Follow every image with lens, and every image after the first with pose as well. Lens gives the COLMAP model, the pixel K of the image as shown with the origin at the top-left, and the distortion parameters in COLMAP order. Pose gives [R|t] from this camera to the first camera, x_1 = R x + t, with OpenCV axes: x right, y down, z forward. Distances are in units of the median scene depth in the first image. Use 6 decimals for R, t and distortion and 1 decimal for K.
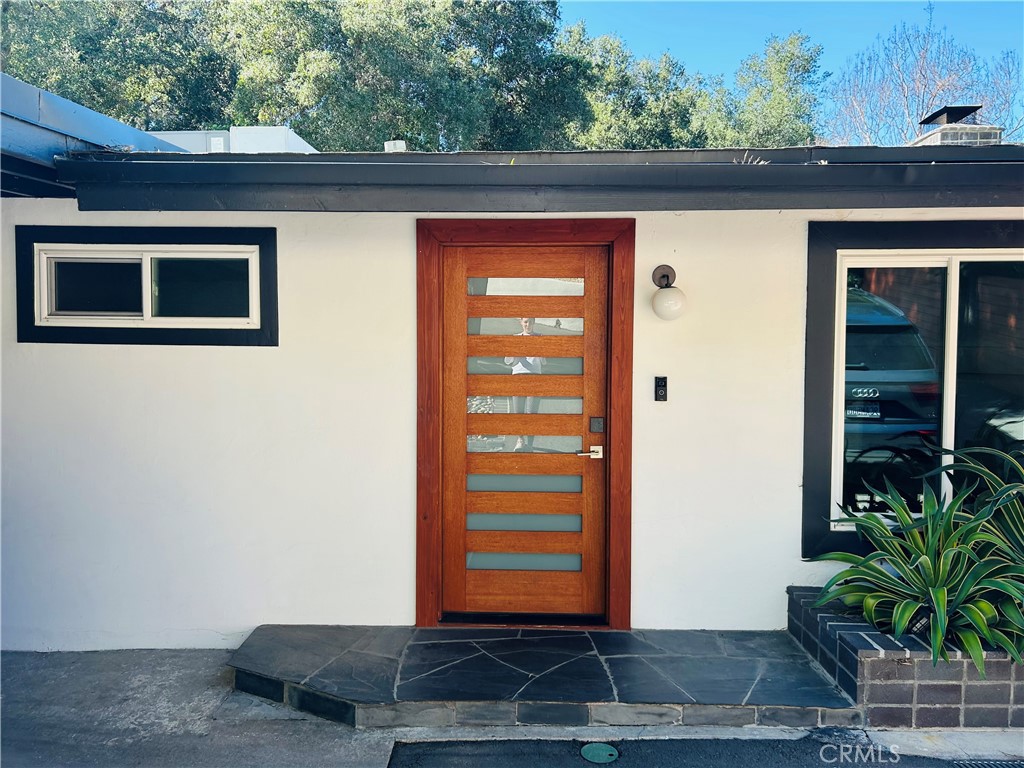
lens RADIAL K [[770.9, 0, 512.0], [0, 770.9, 384.0], [0, 0, 1]] dist [0.091522, -0.076909]
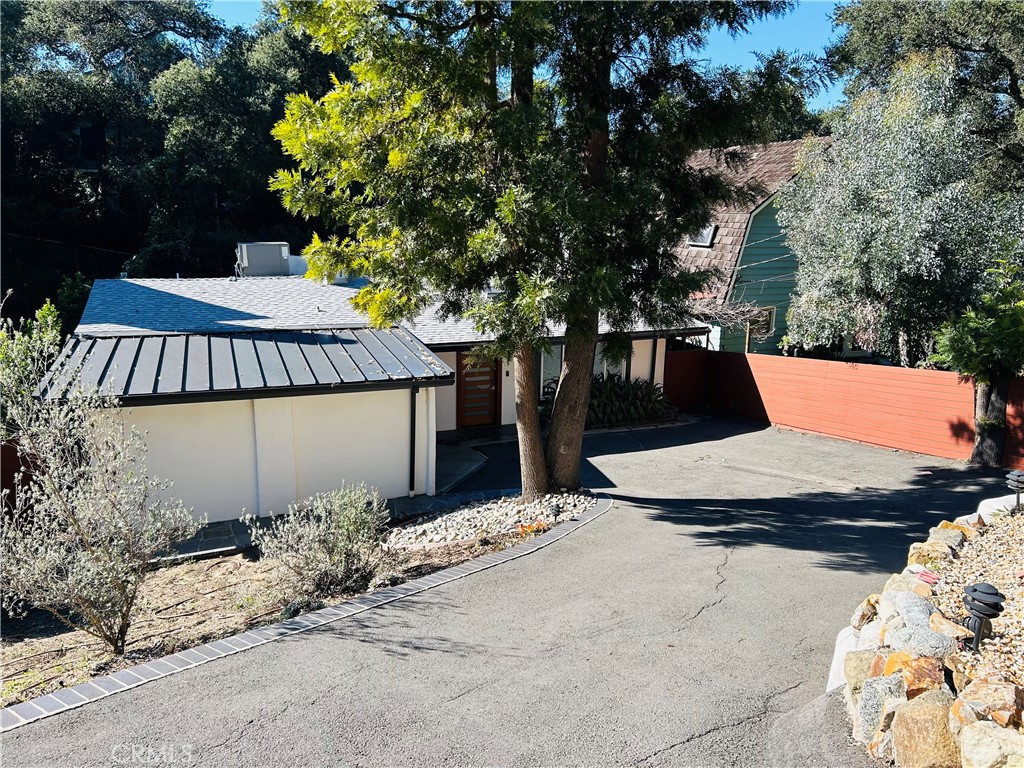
lens RADIAL K [[770.9, 0, 512.0], [0, 770.9, 384.0], [0, 0, 1]] dist [0.091522, -0.076909]
pose [[0.920402, -0.078700, 0.382971, -1.512407], [0.006234, 0.982361, 0.186892, -0.774578], [-0.390924, -0.169628, 0.904657, -3.107308]]
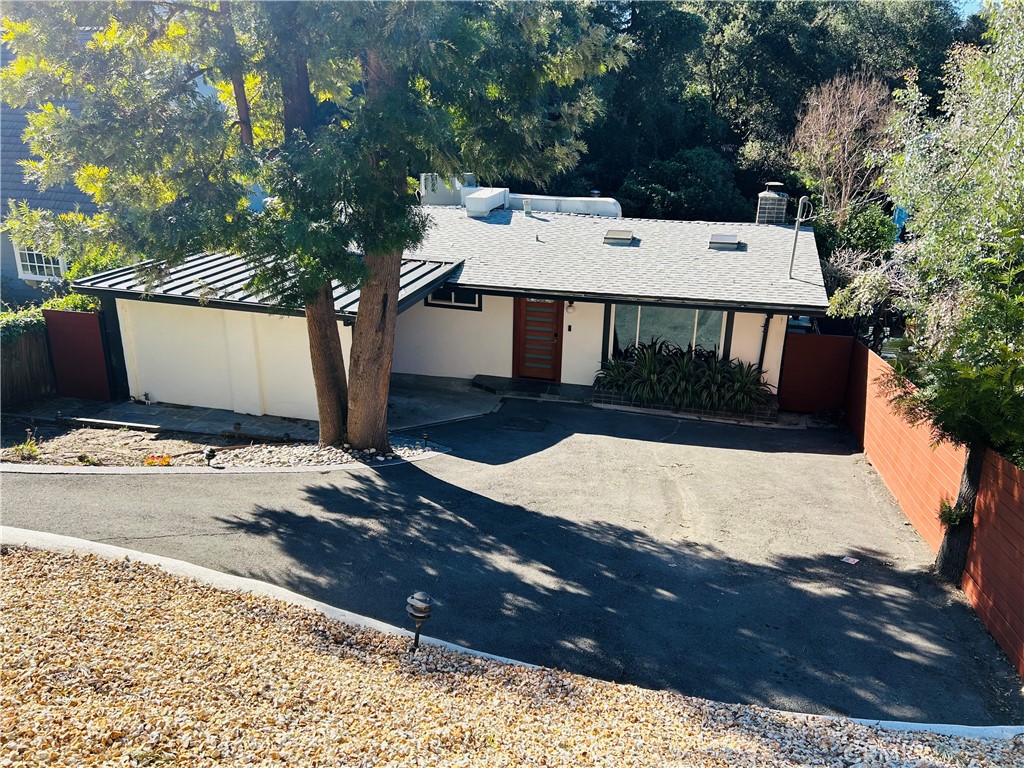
lens RADIAL K [[770.9, 0, 512.0], [0, 770.9, 384.0], [0, 0, 1]] dist [0.091522, -0.076909]
pose [[0.968619, 0.089806, -0.231757, 0.885012], [-0.024297, 0.962188, 0.271300, -0.828128], [0.247359, -0.257155, 0.934176, -3.046320]]
